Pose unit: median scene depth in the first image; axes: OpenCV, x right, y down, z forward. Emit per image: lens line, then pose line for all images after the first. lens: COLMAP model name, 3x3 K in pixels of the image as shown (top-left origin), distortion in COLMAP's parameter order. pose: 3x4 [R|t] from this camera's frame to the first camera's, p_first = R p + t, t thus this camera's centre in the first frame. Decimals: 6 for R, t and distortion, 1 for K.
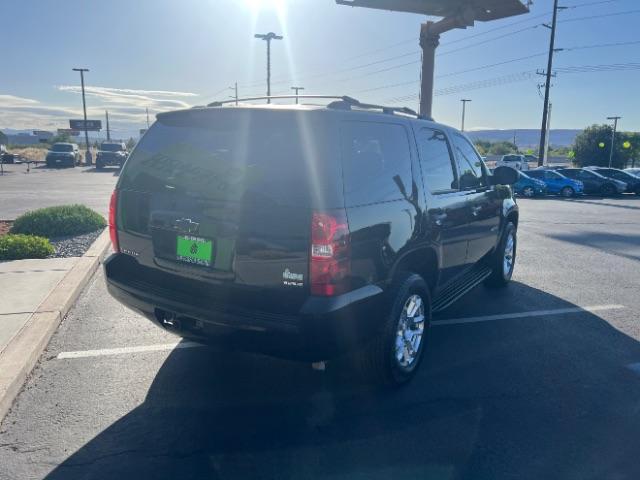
lens RADIAL K [[480.8, 0, 317.5], [0, 480.8, 241.2], [0, 0, 1]] dist [0.049534, -0.056343]
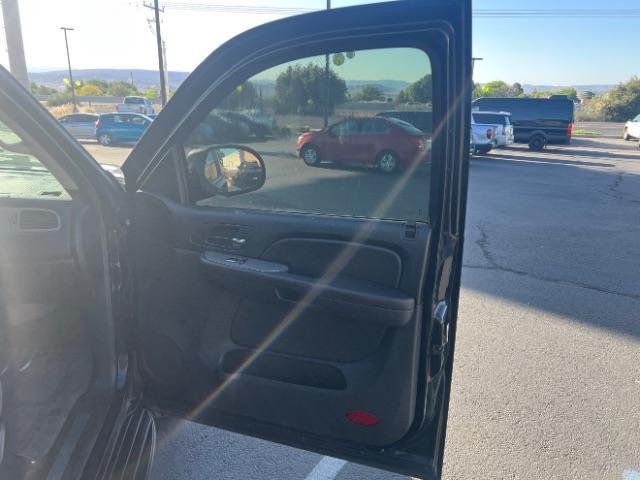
lens RADIAL K [[480.8, 0, 318.5], [0, 480.8, 237.1], [0, 0, 1]] dist [0.049534, -0.056343]
pose [[0.745255, -0.183480, 0.641038, 0.035651], [0.114134, 0.982308, 0.148471, -0.018202], [-0.656939, -0.037484, 0.753012, 0.094053]]
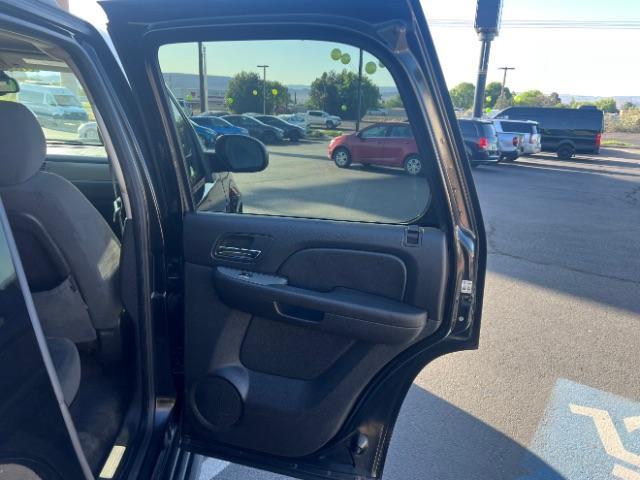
lens RADIAL K [[480.8, 0, 330.2], [0, 480.8, 240.8], [0, 0, 1]] dist [0.049534, -0.056343]
pose [[0.774078, -0.158491, 0.612930, 0.020197], [0.090622, 0.985926, 0.140492, -0.014650], [-0.626571, -0.053207, 0.777546, 0.074608]]
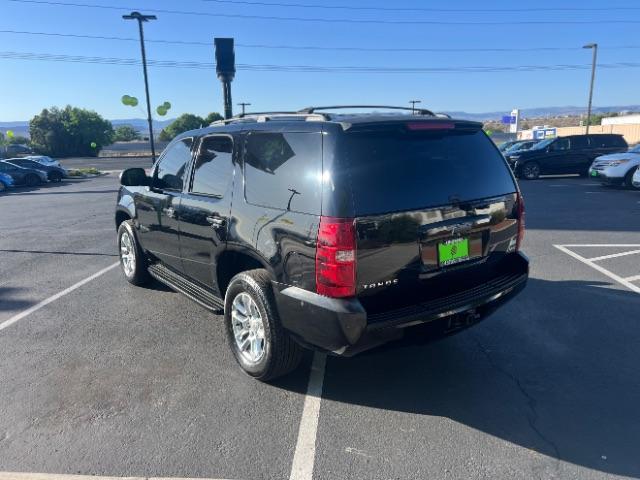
lens RADIAL K [[480.8, 0, 319.1], [0, 480.8, 238.3], [0, 0, 1]] dist [0.049534, -0.056343]
pose [[0.346851, -0.217355, 0.912388, -0.107830], [0.200449, 0.967481, 0.154277, -0.019092], [-0.916250, 0.129376, 0.379140, 0.069316]]
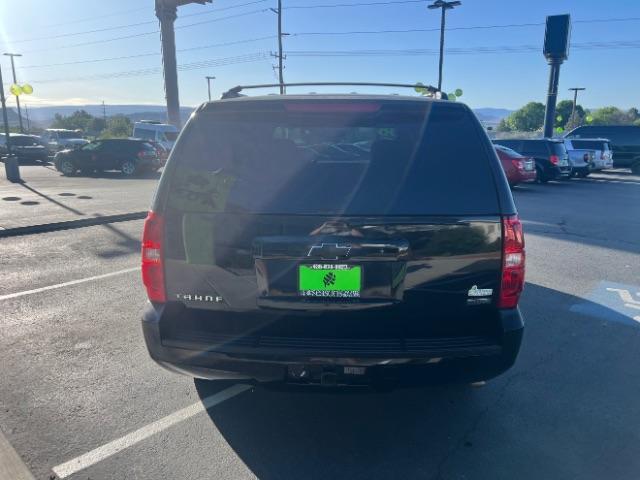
lens RADIAL K [[480.8, 0, 317.6], [0, 480.8, 238.4], [0, 0, 1]] dist [0.049534, -0.056343]
pose [[0.858367, -0.127747, 0.496877, -0.052609], [0.107480, 0.991788, 0.069313, -0.008591], [-0.501651, -0.006092, 0.865049, 0.026497]]
